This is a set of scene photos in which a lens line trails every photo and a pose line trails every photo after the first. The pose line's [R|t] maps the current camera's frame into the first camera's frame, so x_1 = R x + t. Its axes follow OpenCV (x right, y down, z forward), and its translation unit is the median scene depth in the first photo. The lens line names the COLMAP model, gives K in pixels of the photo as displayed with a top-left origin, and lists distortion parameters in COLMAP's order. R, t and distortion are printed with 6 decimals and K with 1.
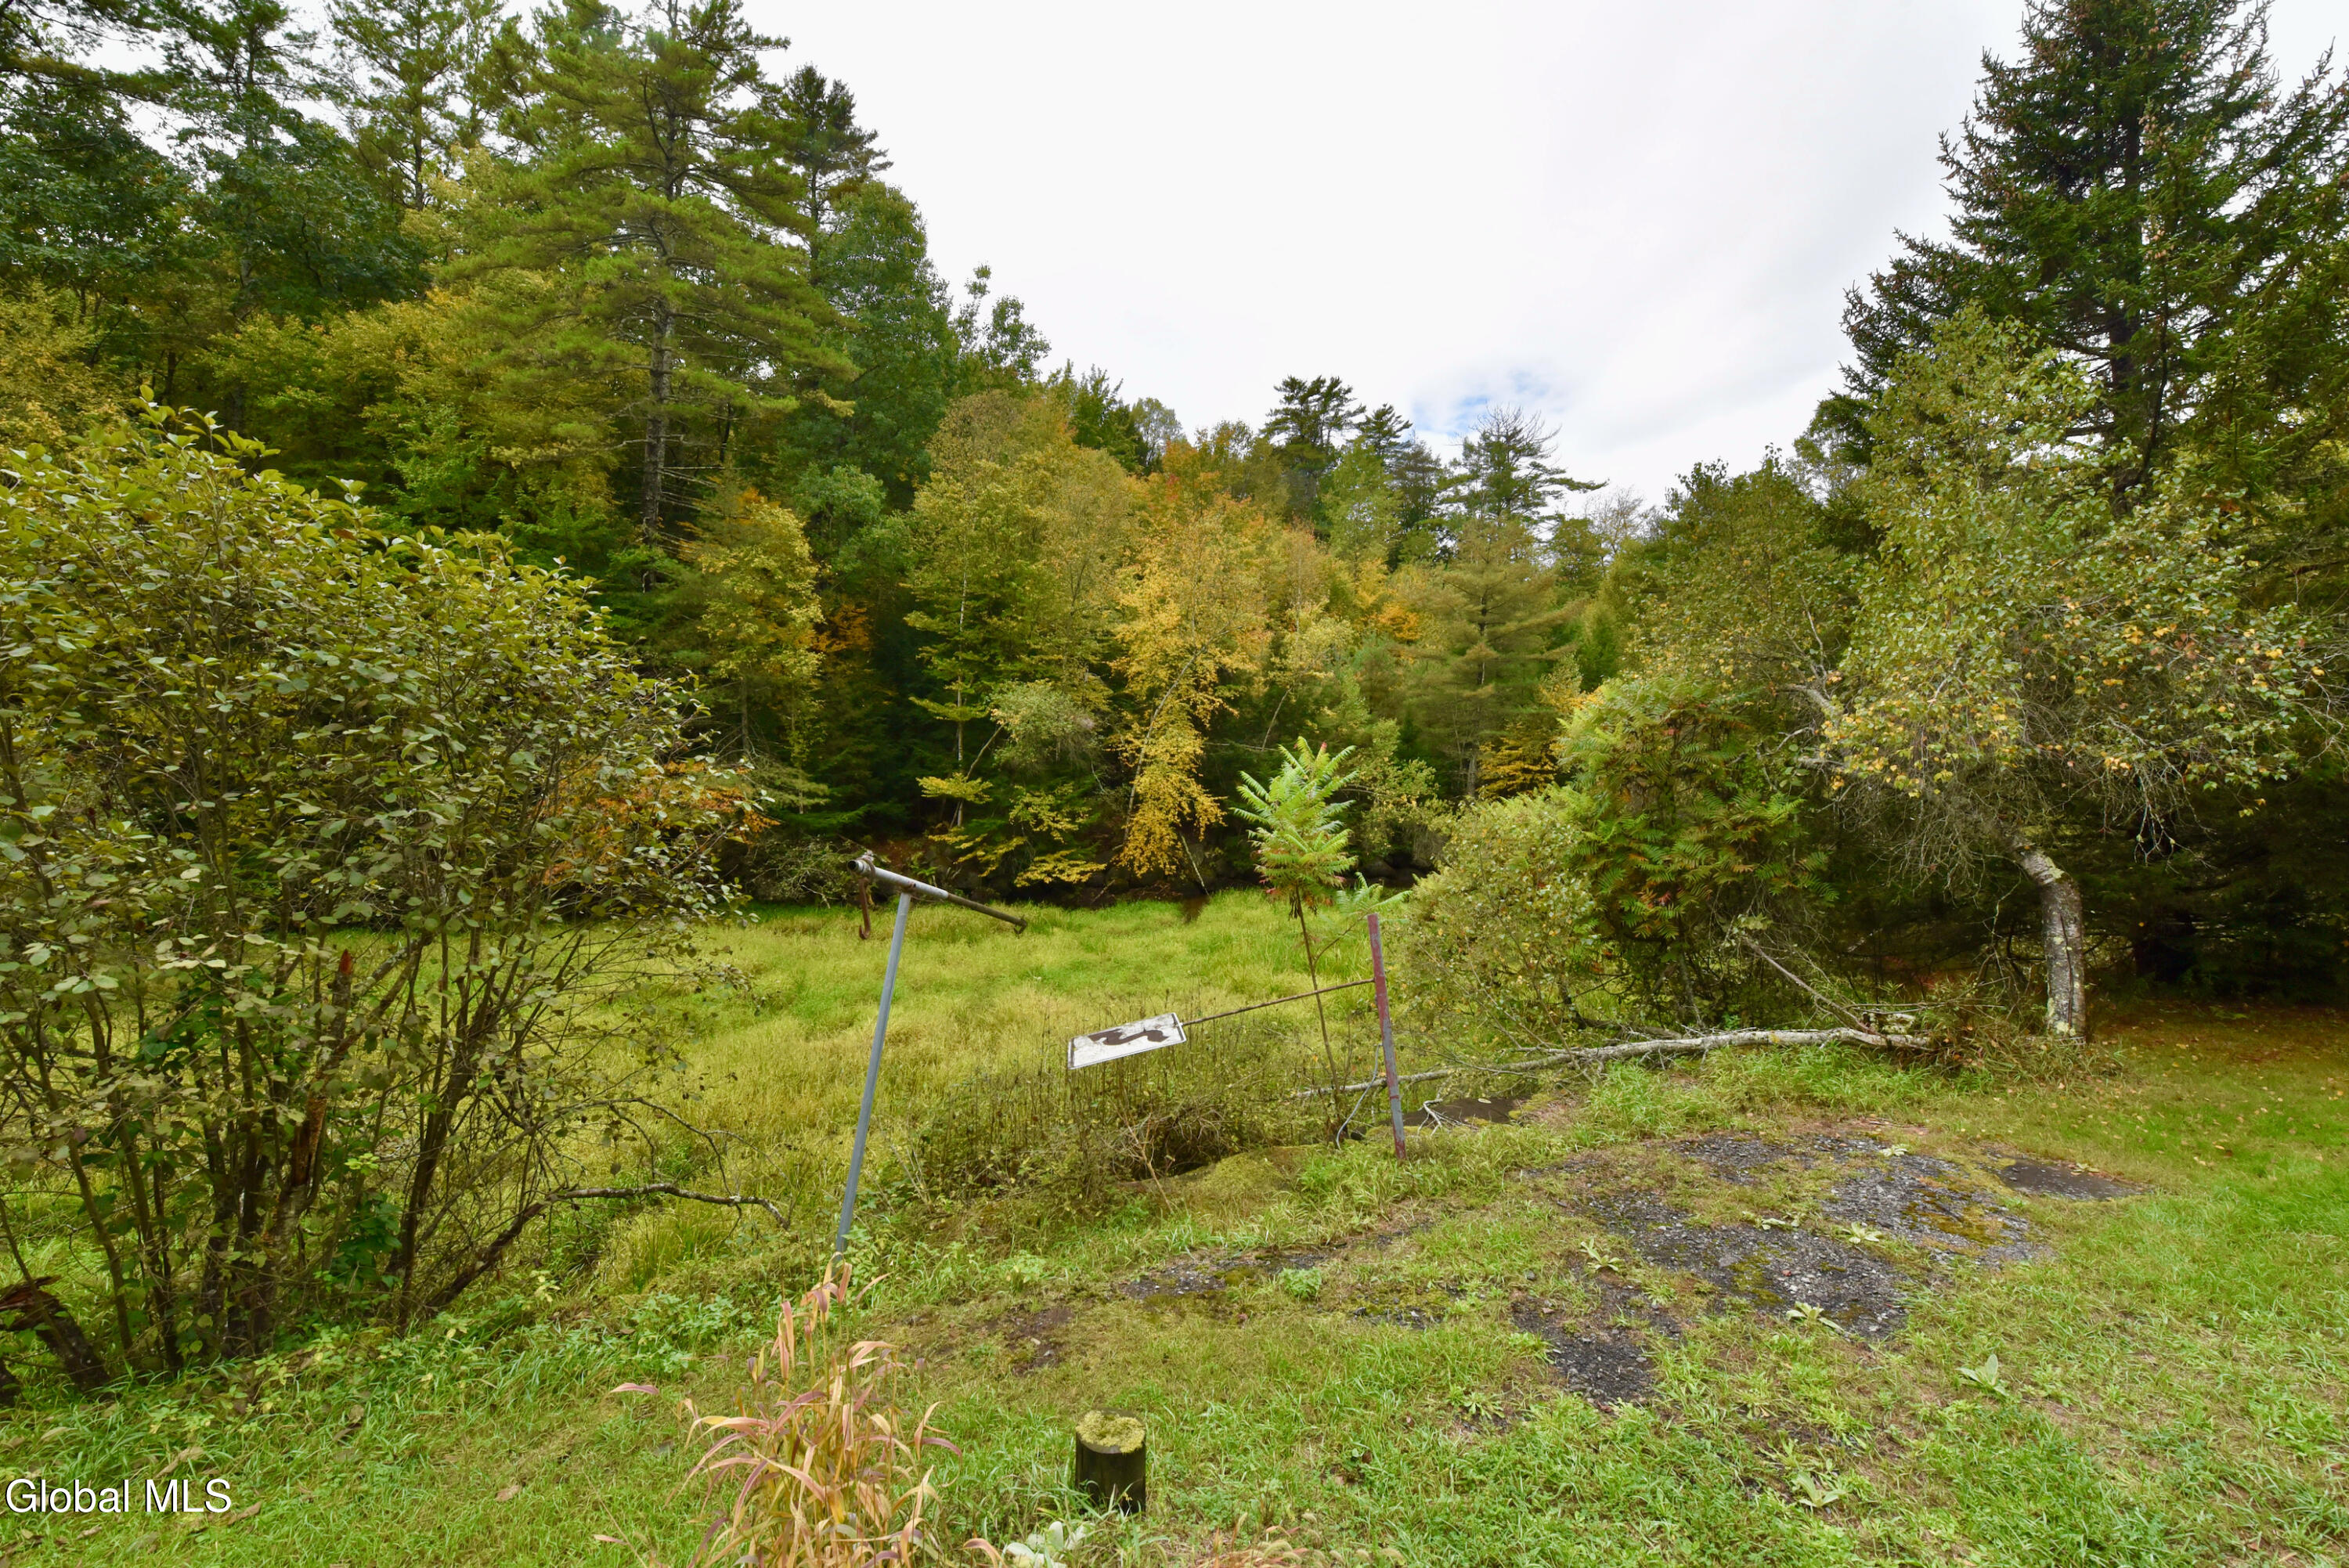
lens RADIAL K [[959.5, 0, 1184.1], [0, 959.5, 775.3], [0, 0, 1]] dist [-0.019208, -0.000345]
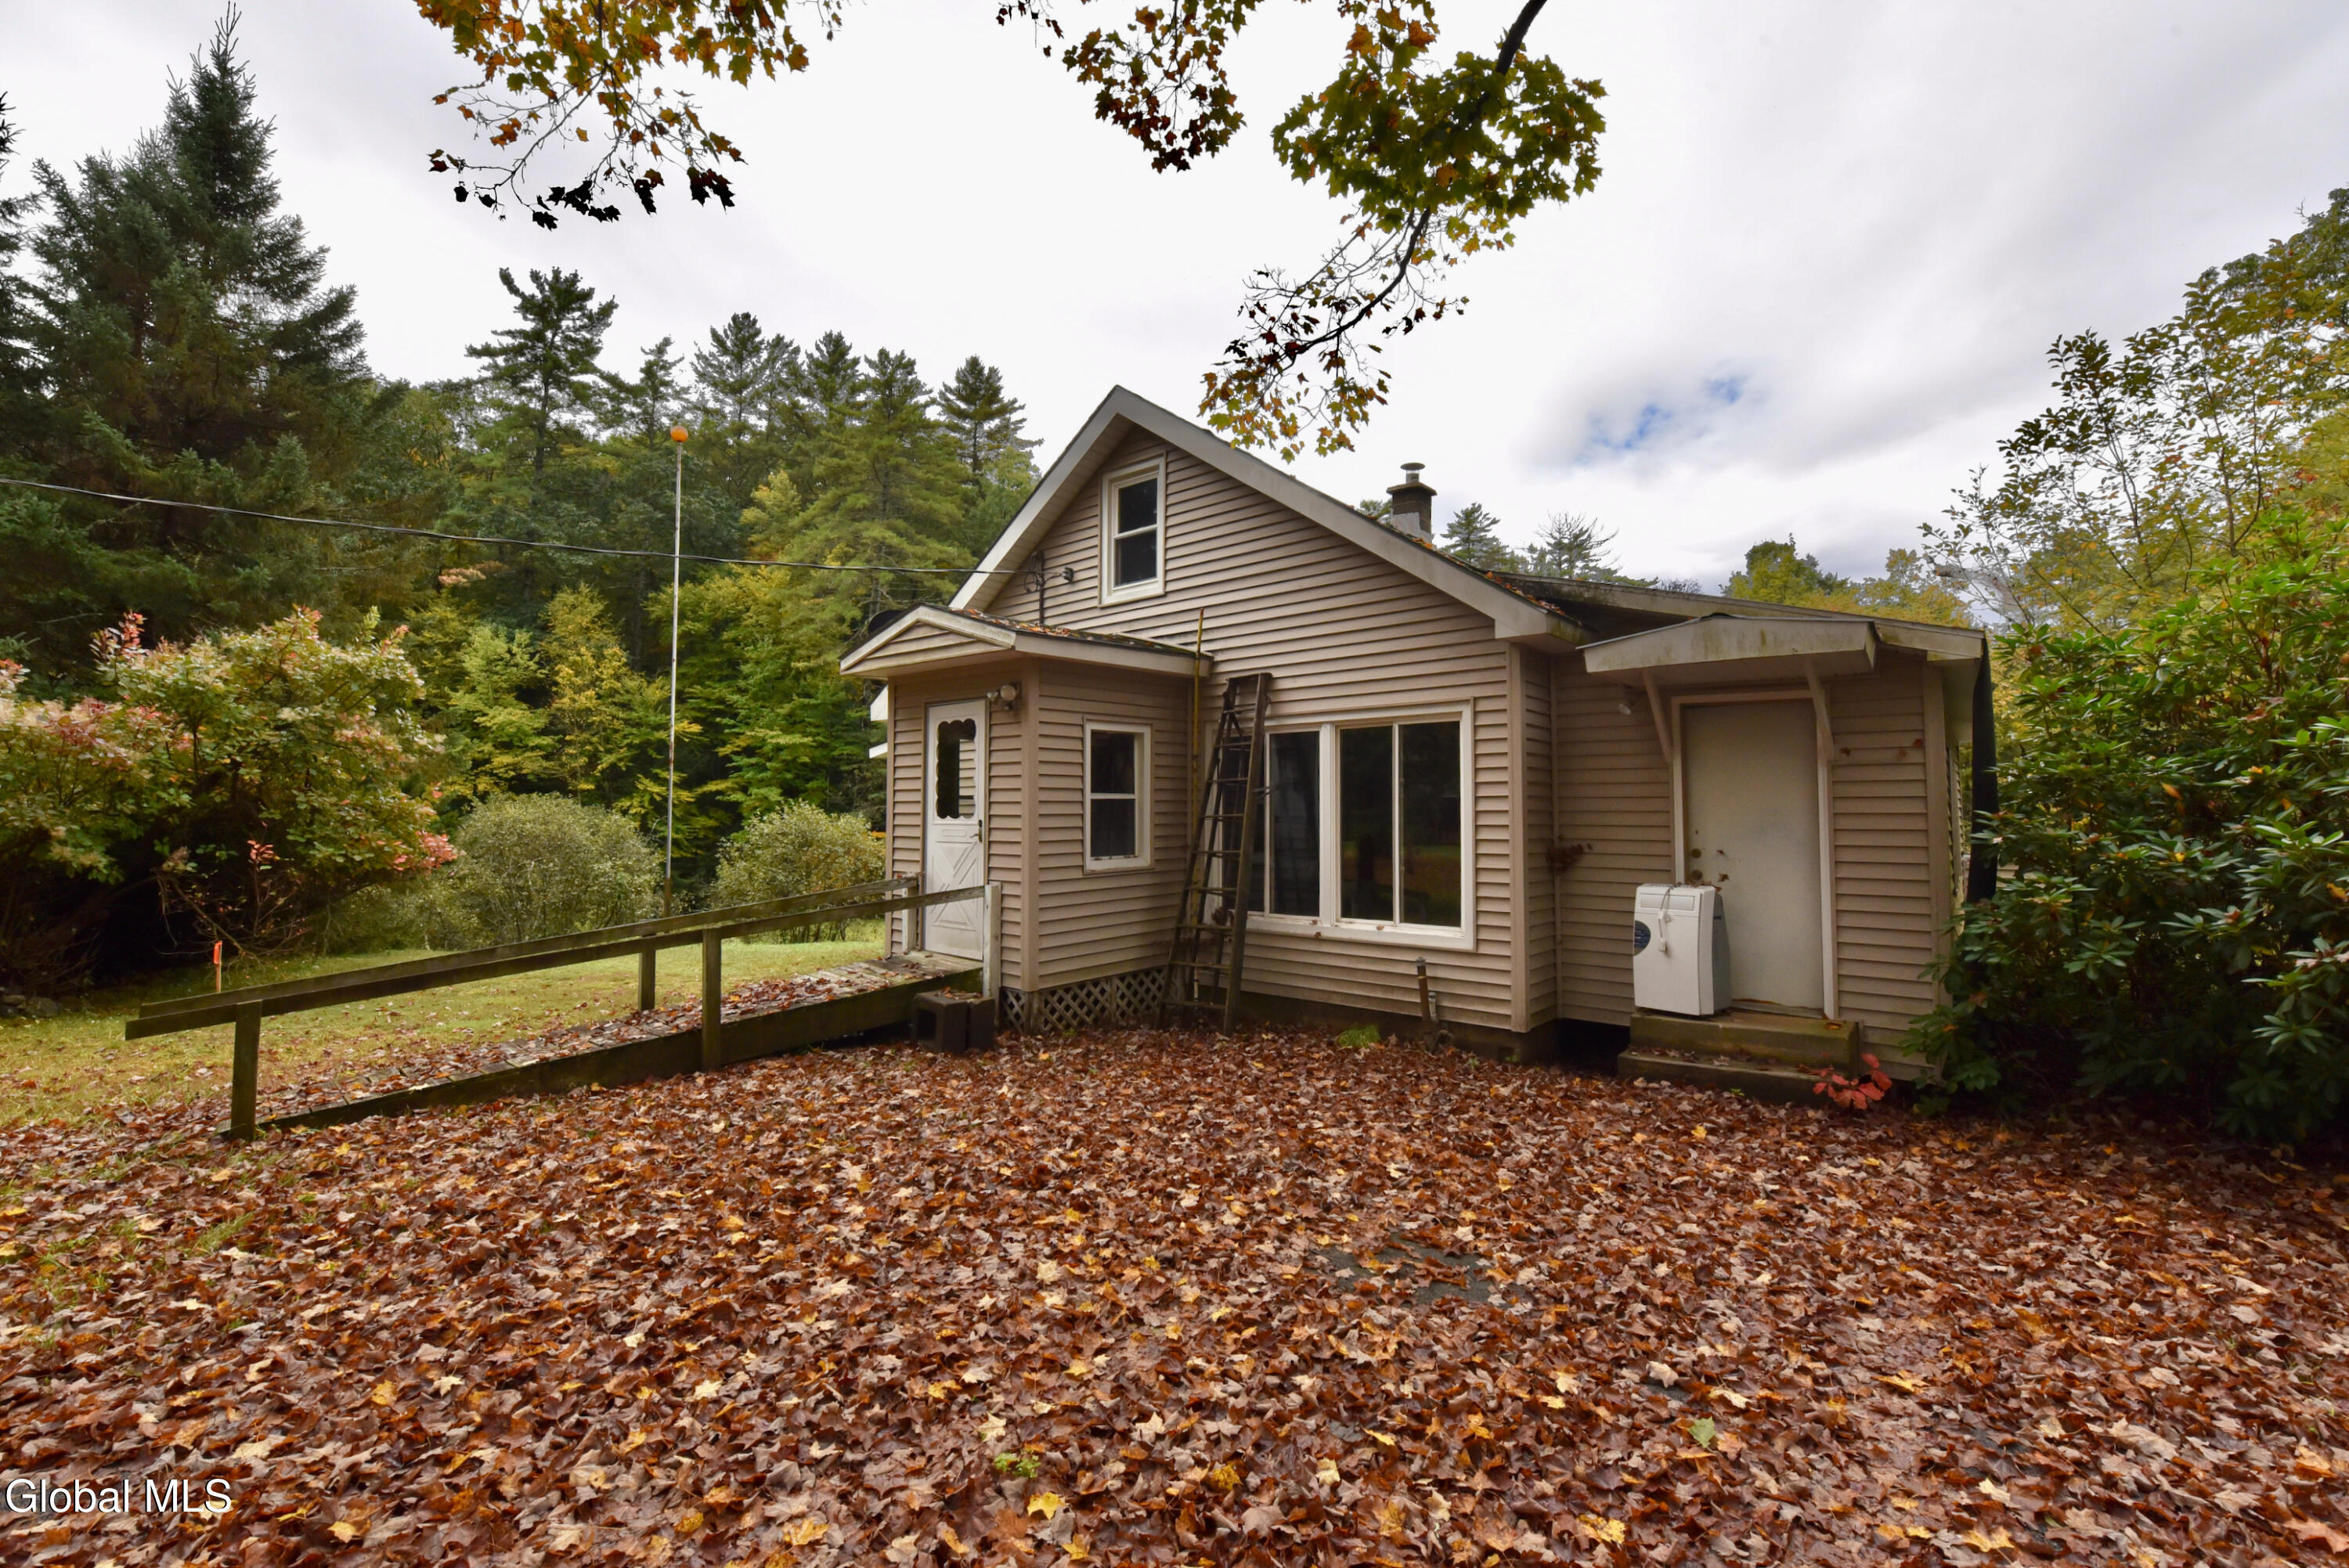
lens RADIAL K [[982.5, 0, 1183.1], [0, 982.5, 772.7], [0, 0, 1]] dist [-0.020256, 0.000248]
pose [[0.981911, 0.010993, -0.189024, 0.310172], [-0.019869, 0.998784, -0.045129, -0.044774], [0.188298, 0.048068, 0.980935, -0.576460]]
